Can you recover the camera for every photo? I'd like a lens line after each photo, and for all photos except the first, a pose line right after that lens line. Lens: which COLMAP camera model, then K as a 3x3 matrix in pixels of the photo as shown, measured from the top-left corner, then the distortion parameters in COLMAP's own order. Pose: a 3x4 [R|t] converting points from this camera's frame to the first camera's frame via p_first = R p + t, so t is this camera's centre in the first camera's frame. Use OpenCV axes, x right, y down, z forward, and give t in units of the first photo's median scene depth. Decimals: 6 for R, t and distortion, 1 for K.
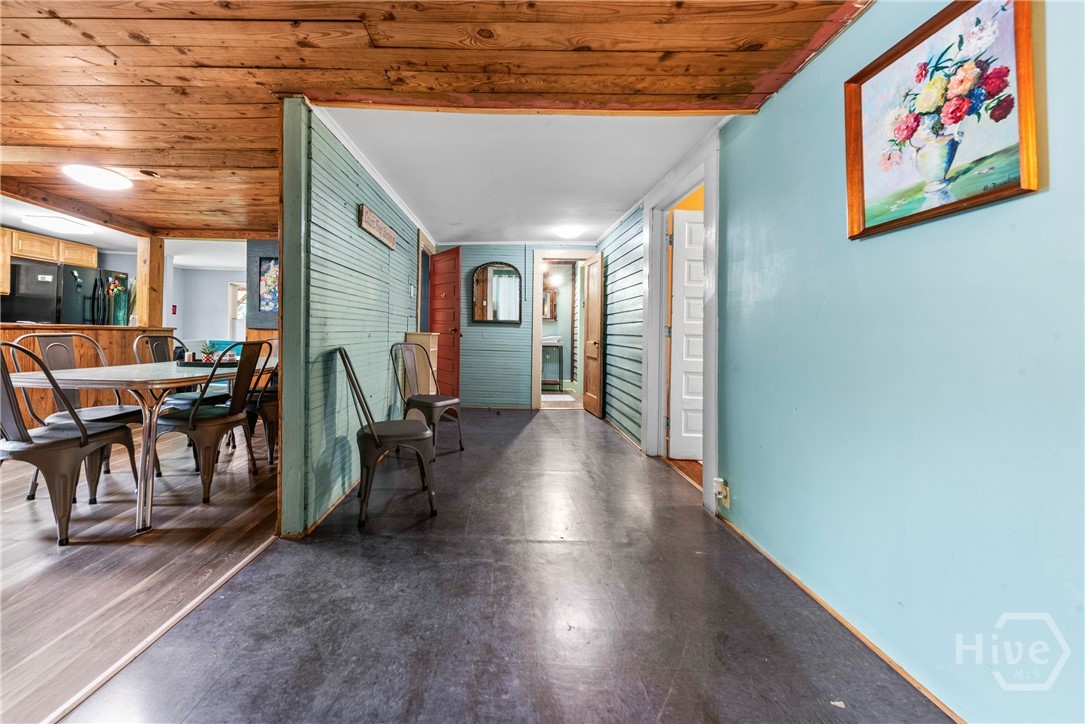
lens RADIAL K [[371.4, 0, 496.2], [0, 371.4, 333.7], [0, 0, 1]] dist [0.000777, 0.000023]
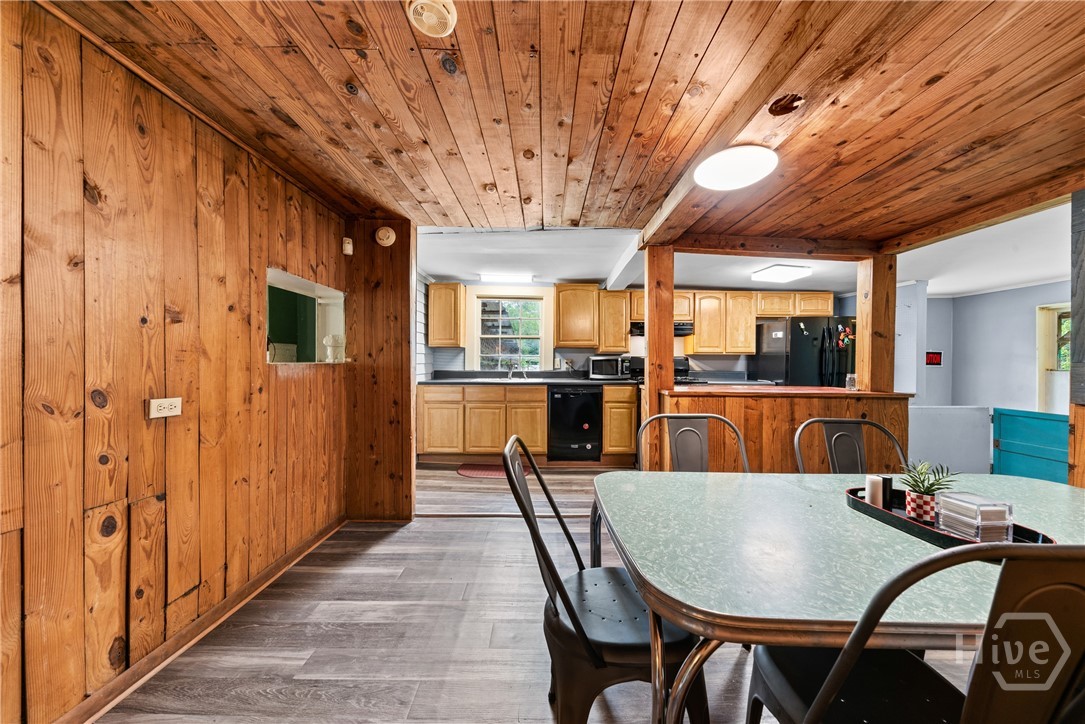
lens RADIAL K [[370.0, 0, 559.8], [0, 370.0, 361.7], [0, 0, 1]] dist [0.001339, -0.000106]
pose [[0.017720, -0.028987, -0.999423, -0.381363], [-0.014673, 0.999464, -0.029248, -0.059943], [0.999735, 0.015183, 0.017285, 0.583963]]
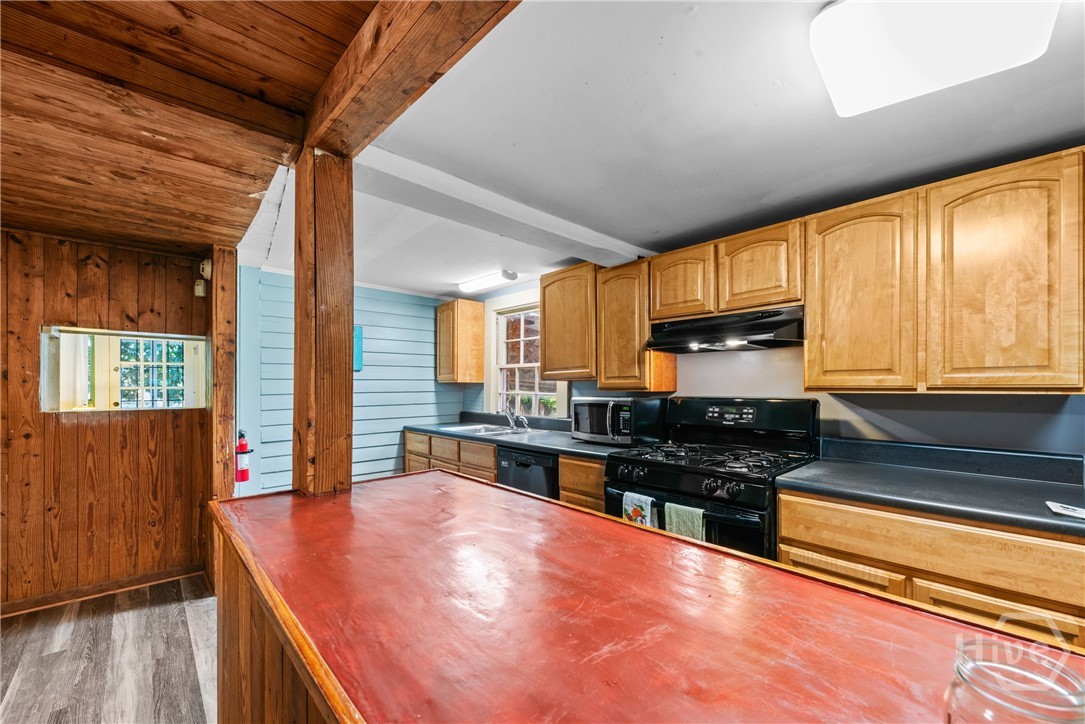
lens RADIAL K [[434.8, 0, 547.5], [0, 434.8, 385.6], [0, 0, 1]] dist [0.006991, -0.000354]
pose [[-0.734539, -0.032288, -0.677797, -1.097745], [-0.027944, 0.999459, -0.017327, -0.125672], [0.677990, 0.006213, -0.735044, 1.300233]]
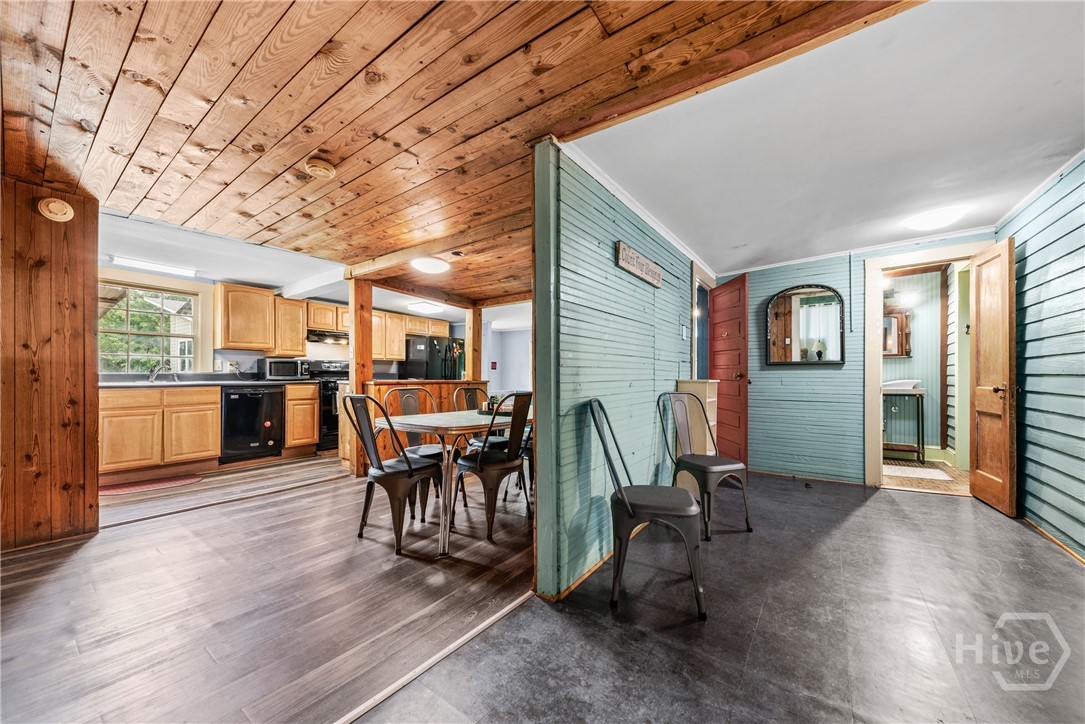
lens RADIAL K [[383.3, 0, 562.6], [0, 383.3, 383.2], [0, 0, 1]] dist [0.008915, -0.000396]
pose [[0.840268, -0.018471, -0.541856, 0.017067], [0.021574, 0.999767, -0.000625, -0.001918], [0.541741, -0.011165, 0.840471, 0.103475]]
